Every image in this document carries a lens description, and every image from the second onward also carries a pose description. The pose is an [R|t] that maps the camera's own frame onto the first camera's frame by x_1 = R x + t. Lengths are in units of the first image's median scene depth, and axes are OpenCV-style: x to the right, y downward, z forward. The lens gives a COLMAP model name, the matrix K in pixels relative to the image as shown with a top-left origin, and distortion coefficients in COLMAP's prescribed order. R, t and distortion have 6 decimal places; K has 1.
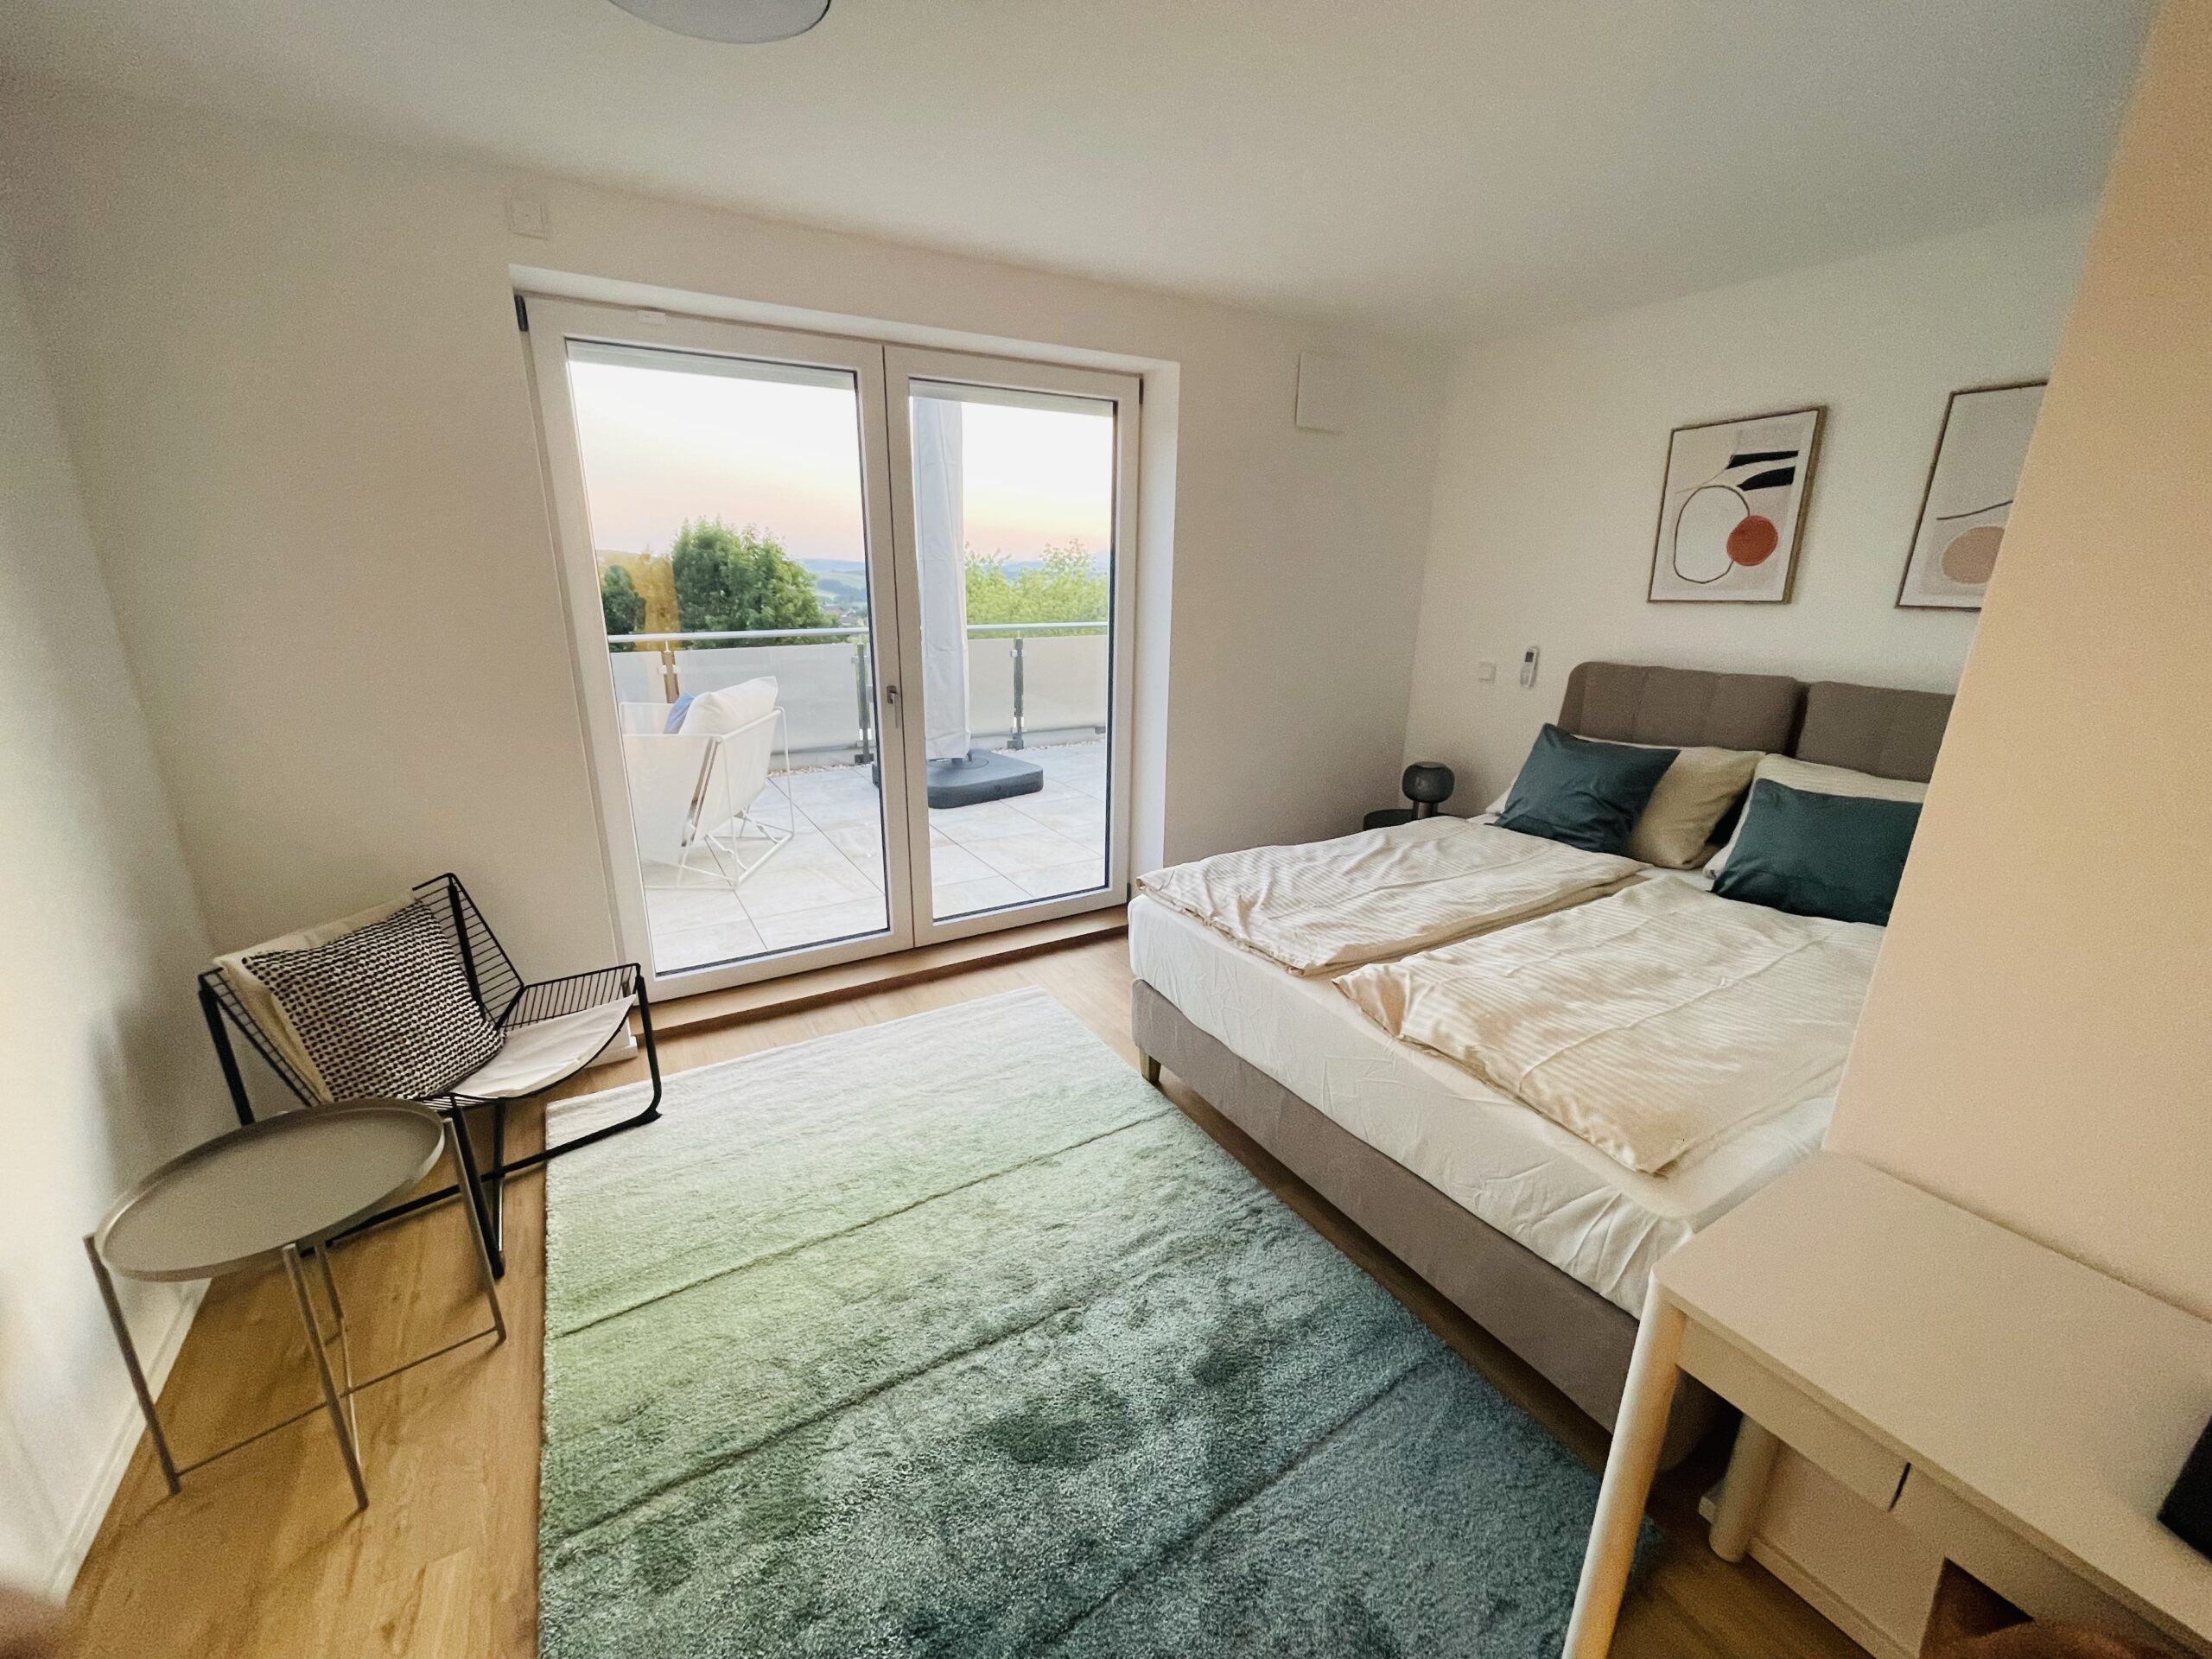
lens RADIAL K [[888.2, 0, 1087.7], [0, 888.2, 830.1], [0, 0, 1]] dist [-0.000504, -0.000406]
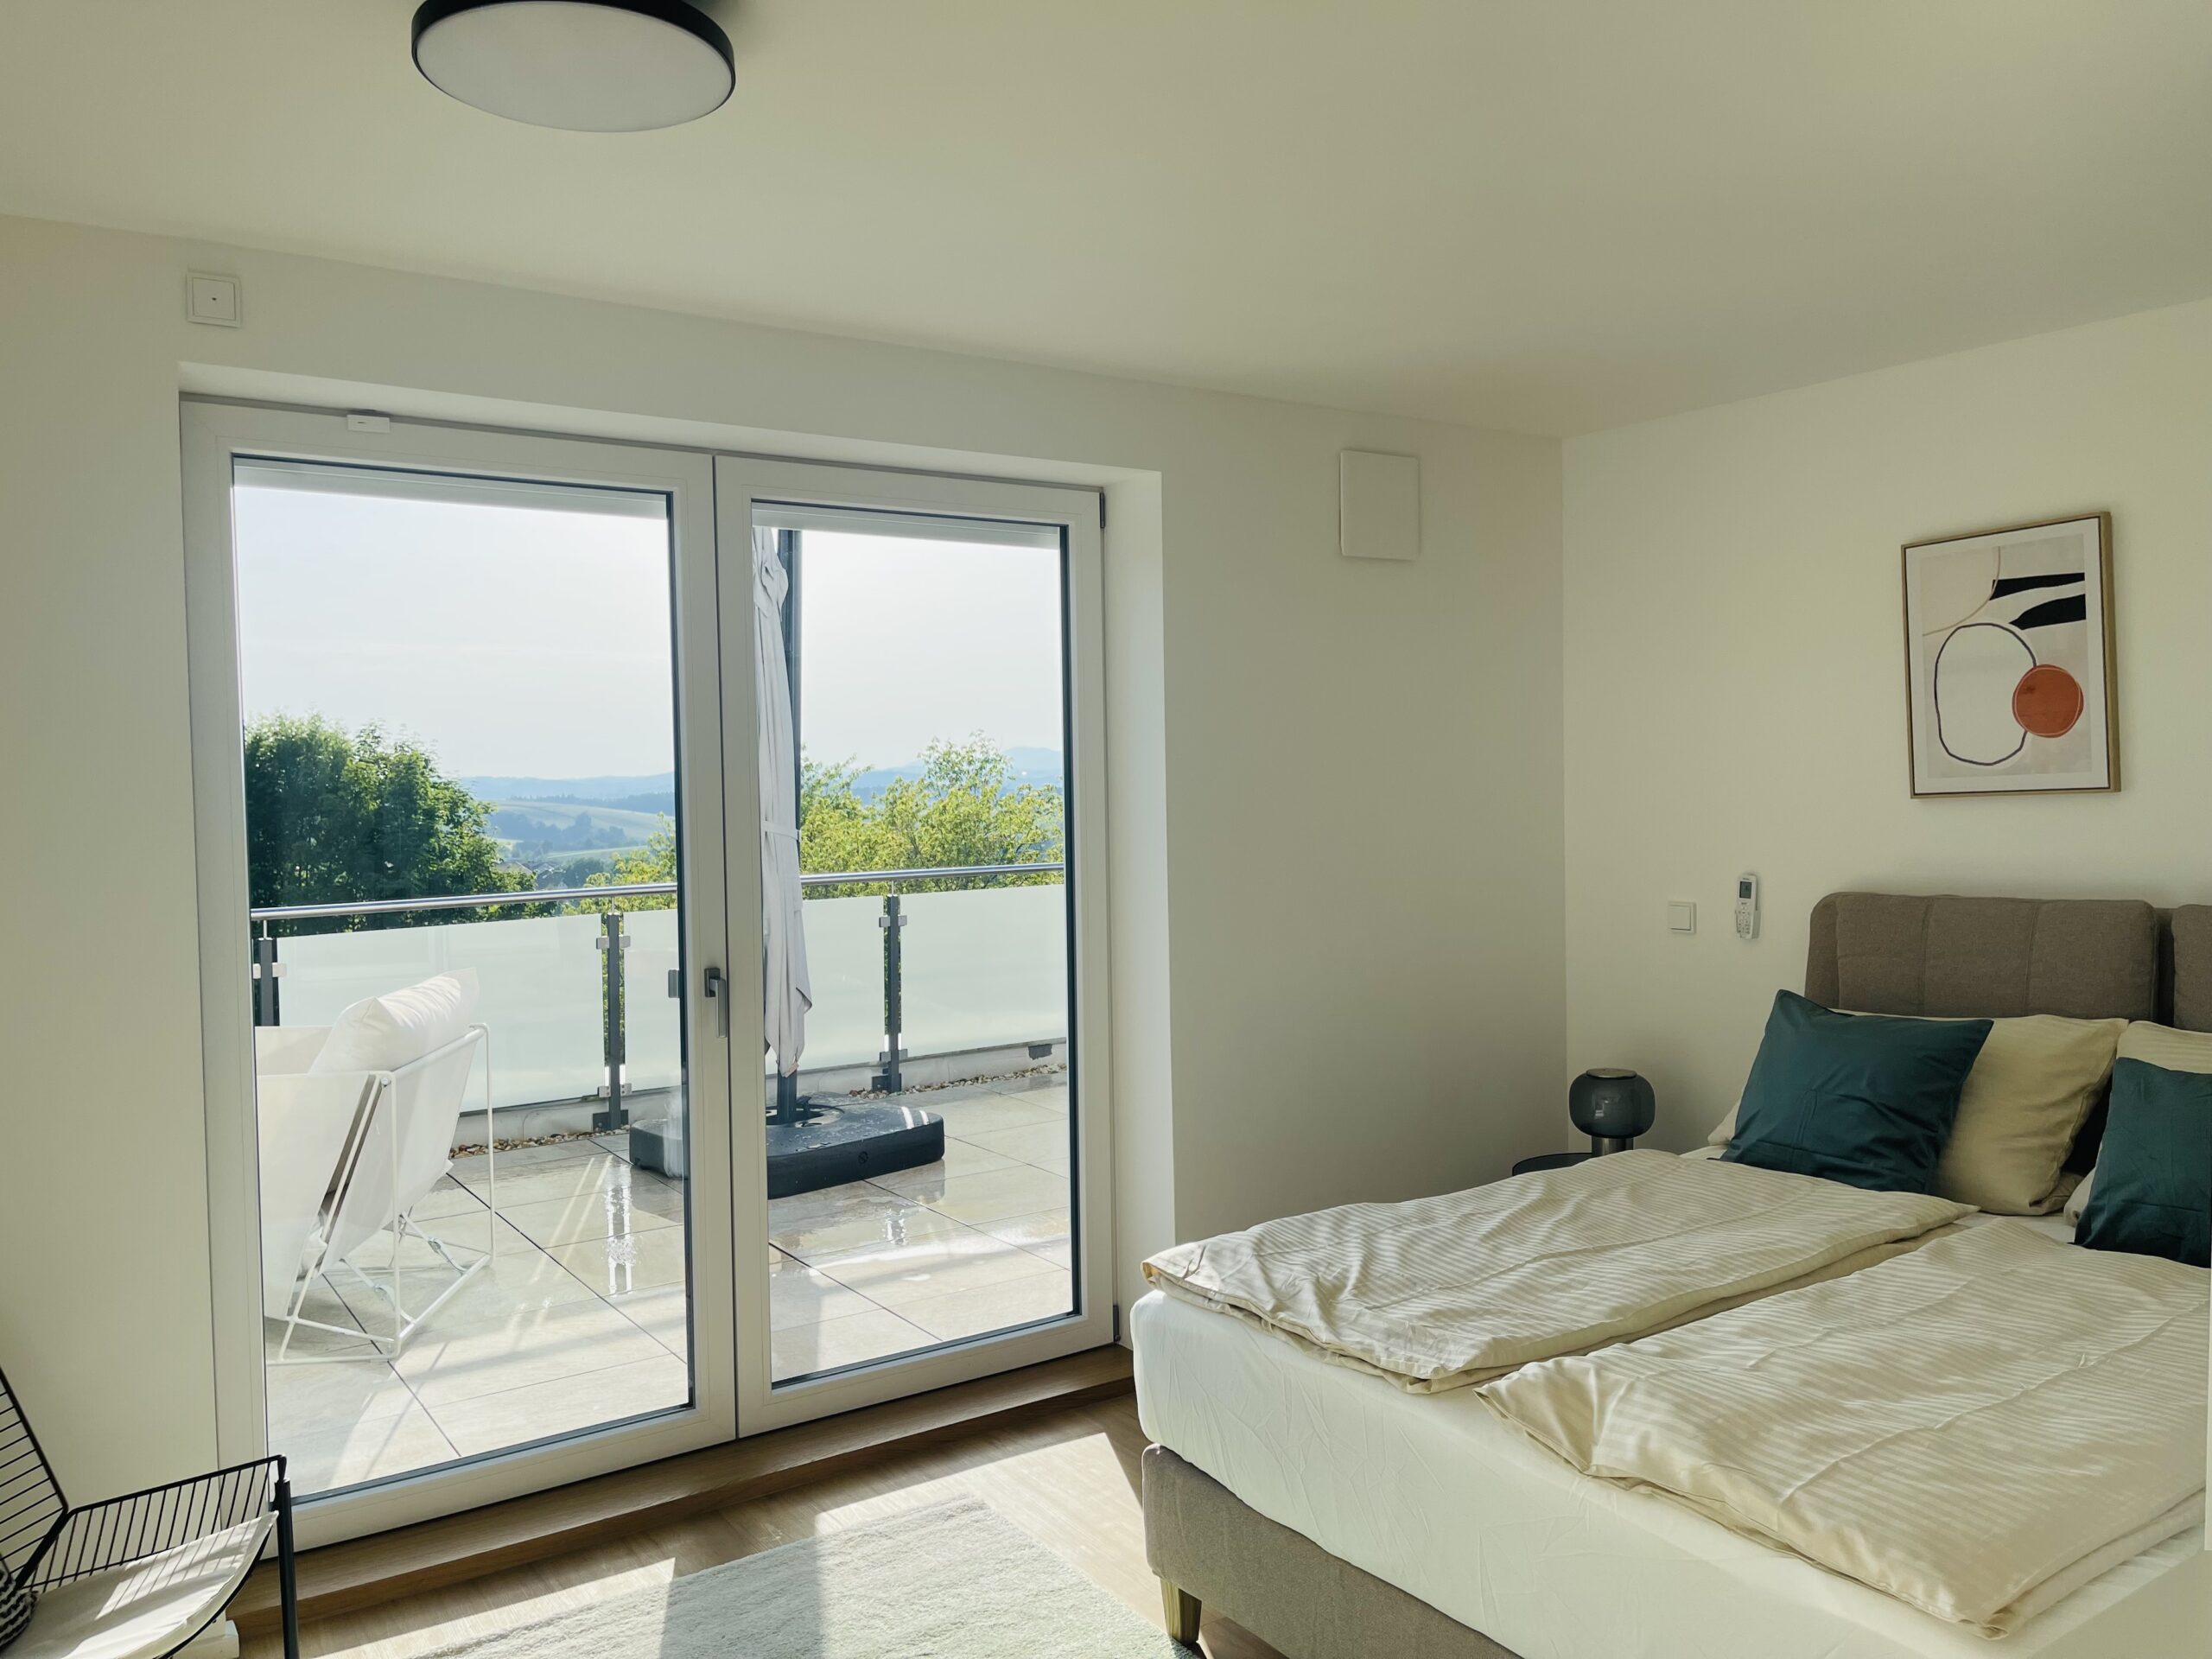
lens RADIAL K [[1657.1, 0, 1108.1], [0, 1657.1, 817.4], [0, 0, 1]] dist [0.085587, -0.086543]
pose [[0.997070, -0.030513, 0.070145, -0.036035], [0.047676, 0.964991, -0.257913, 0.051415], [-0.059819, 0.260501, 0.963619, -0.154619]]
